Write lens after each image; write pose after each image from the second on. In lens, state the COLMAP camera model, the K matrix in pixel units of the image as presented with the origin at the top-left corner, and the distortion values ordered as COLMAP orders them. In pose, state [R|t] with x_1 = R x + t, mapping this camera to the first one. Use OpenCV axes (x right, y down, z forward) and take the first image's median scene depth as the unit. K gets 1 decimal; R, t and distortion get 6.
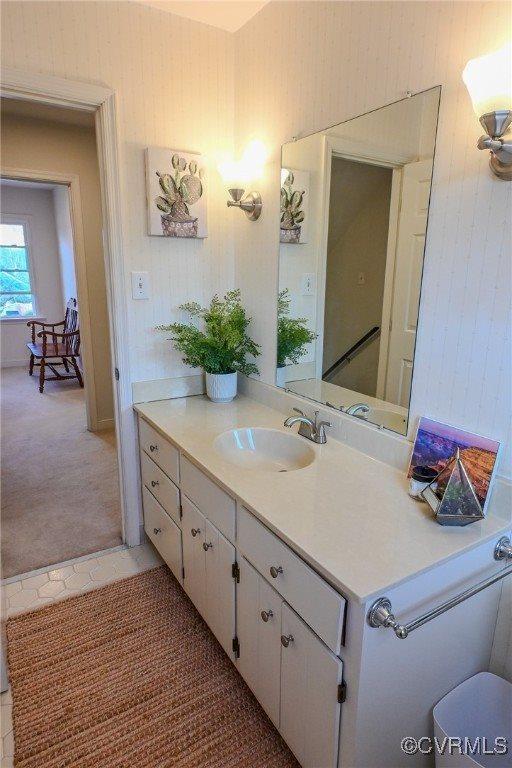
lens RADIAL K [[450.1, 0, 258.8], [0, 450.1, 382.3], [0, 0, 1]] dist [0.000864, -0.000532]
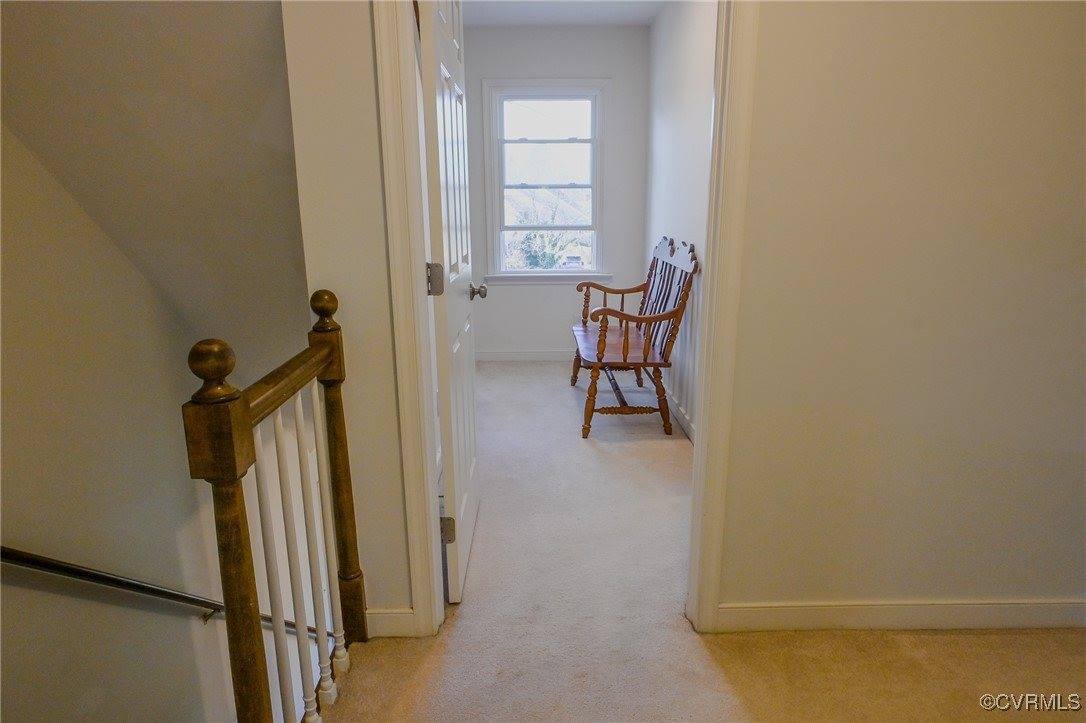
lens RADIAL K [[636.5, 0, 546.7], [0, 636.5, 367.2], [0, 0, 1]] dist [0.000864, -0.000532]
pose [[0.857413, 0.110782, -0.502564, -0.175465], [-0.105328, 0.993659, 0.039338, -0.066411], [0.503735, 0.019205, 0.863645, 0.369590]]
